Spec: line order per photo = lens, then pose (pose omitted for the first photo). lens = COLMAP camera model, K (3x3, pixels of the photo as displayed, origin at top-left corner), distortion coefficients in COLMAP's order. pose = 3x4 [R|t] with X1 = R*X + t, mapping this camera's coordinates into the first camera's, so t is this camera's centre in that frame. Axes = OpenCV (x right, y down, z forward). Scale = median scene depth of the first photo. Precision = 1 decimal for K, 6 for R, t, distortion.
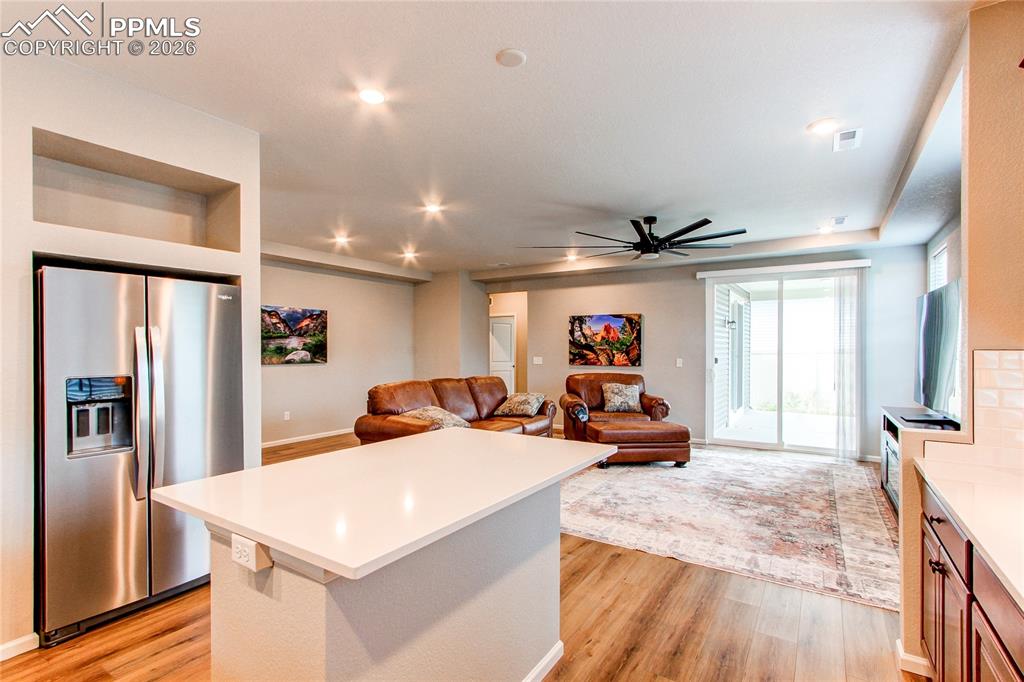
lens RADIAL K [[491.9, 0, 500.7], [0, 491.9, 351.2], [0, 0, 1]] dist [0.001185, 0.000440]
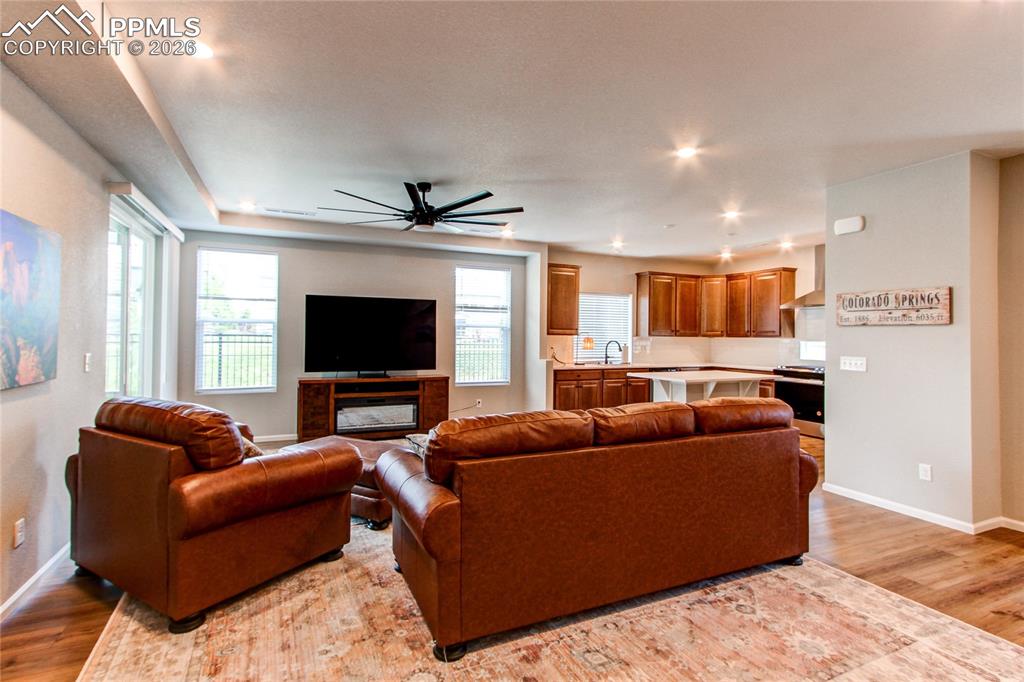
lens RADIAL K [[489.9, 0, 507.5], [0, 489.9, 328.6], [0, 0, 1]] dist [0.000402, 0.000282]
pose [[-0.850557, -0.002851, 0.525875, -0.196049], [-0.008559, 0.999928, -0.008422, -0.006903], [-0.525813, -0.011664, -0.850520, 1.176062]]
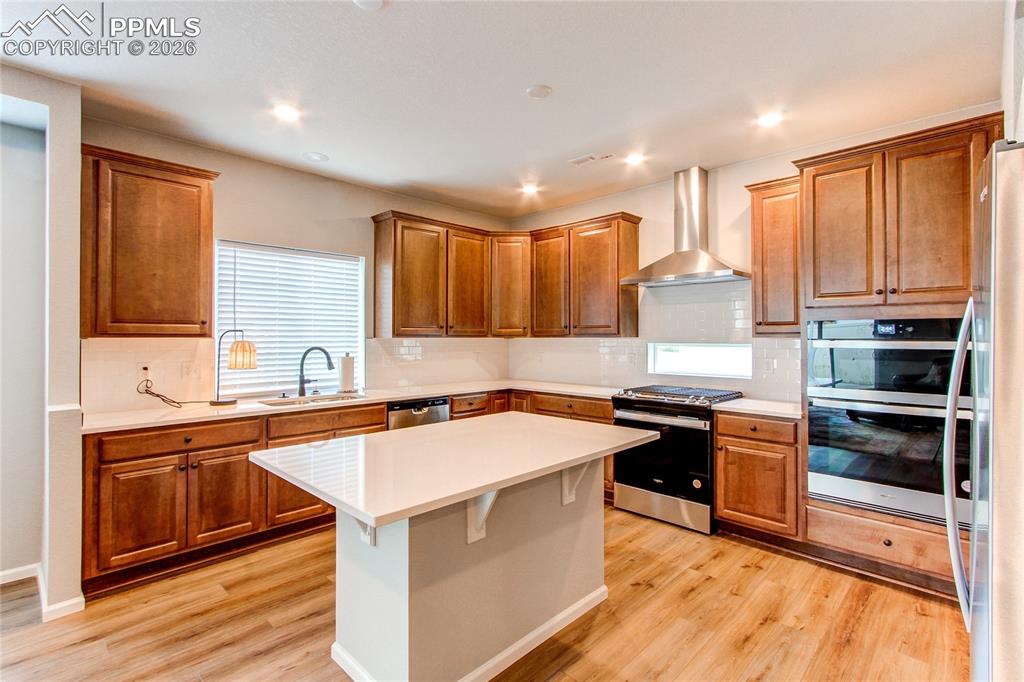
lens RADIAL K [[478.5, 0, 503.4], [0, 478.5, 332.1], [0, 0, 1]] dist [-0.000548, 0.000412]
pose [[-0.981407, 0.002604, 0.191923, -0.114765], [0.001408, 0.999979, -0.006369, -0.003517], [-0.191935, -0.005981, -0.981389, 0.565899]]
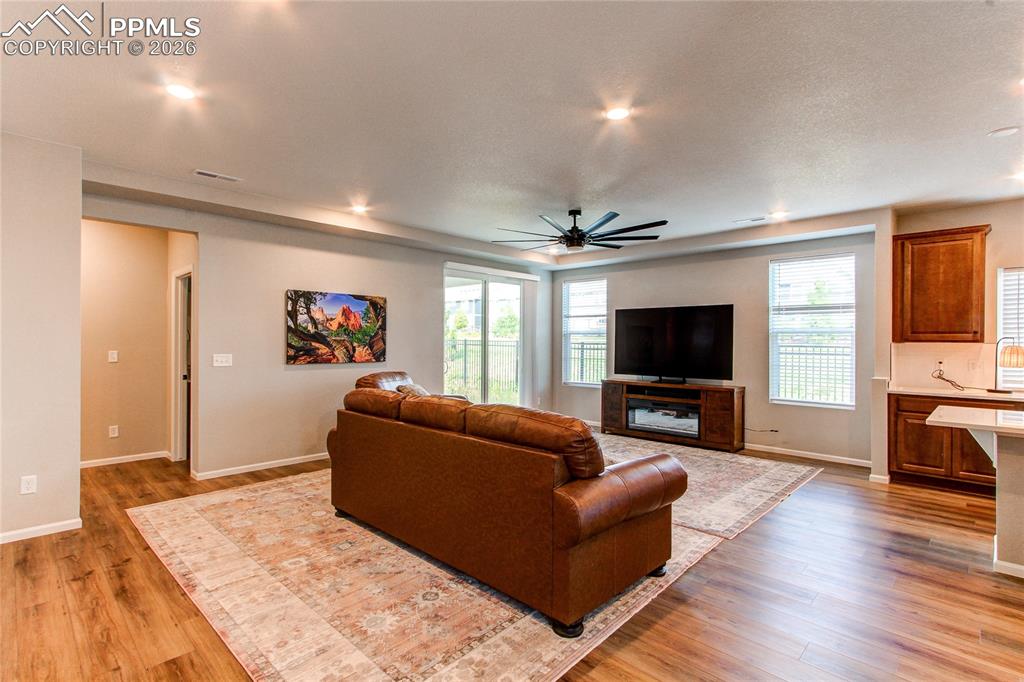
lens RADIAL K [[493.4, 0, 512.0], [0, 493.4, 341.0], [0, 0, 1]] dist [-0.000353, 0.000168]
pose [[0.177206, 0.001156, 0.984173, -0.505294], [-0.000270, 0.999999, -0.001125, -0.003154], [-0.984174, -0.000066, 0.177207, 0.672654]]
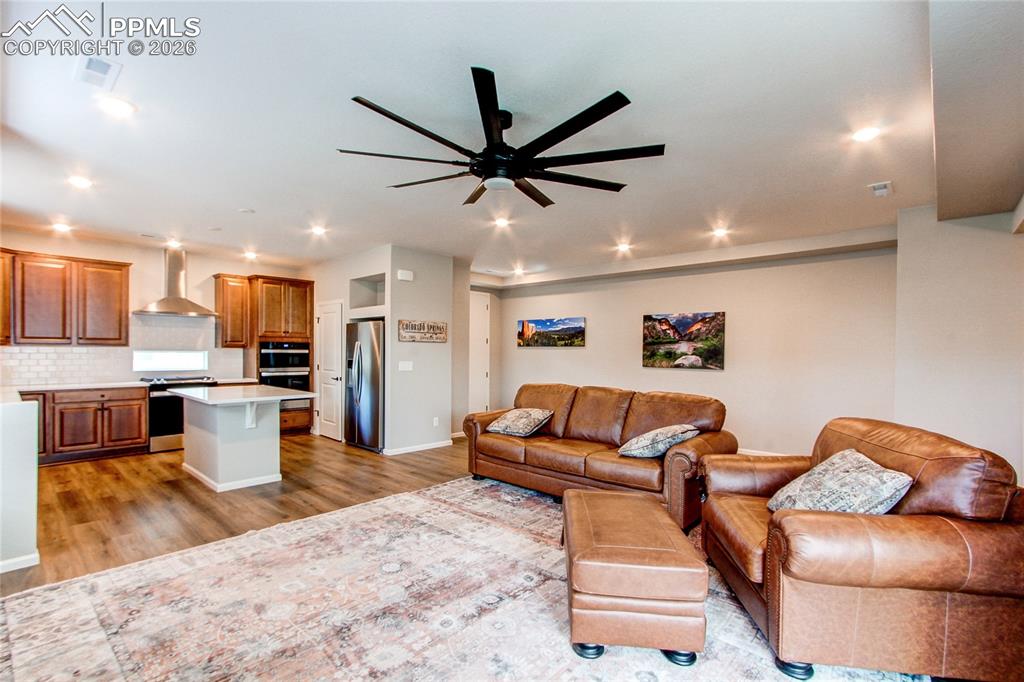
lens RADIAL K [[465.9, 0, 501.4], [0, 465.9, 356.1], [0, 0, 1]] dist [0.000808, 0.001063]
pose [[-0.161269, 0.010568, -0.986854, 0.584130], [-0.016378, 0.999776, 0.013383, -0.006243], [0.986775, 0.018320, -0.161060, 0.771278]]
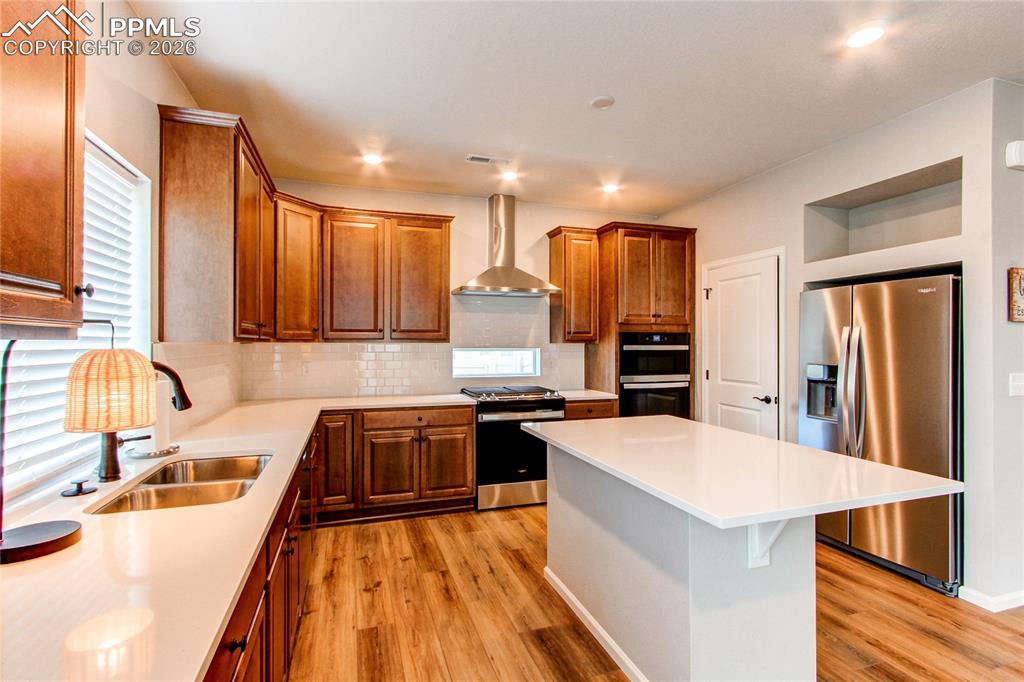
lens RADIAL K [[474.7, 0, 512.0], [0, 474.7, 341.0], [0, 0, 1]] dist [0.000909, 0.000536]
pose [[-0.606312, -0.004556, -0.795214, 0.266545], [-0.006050, 0.999981, -0.001116, -0.002405], [0.795204, 0.004134, -0.606328, 0.373338]]
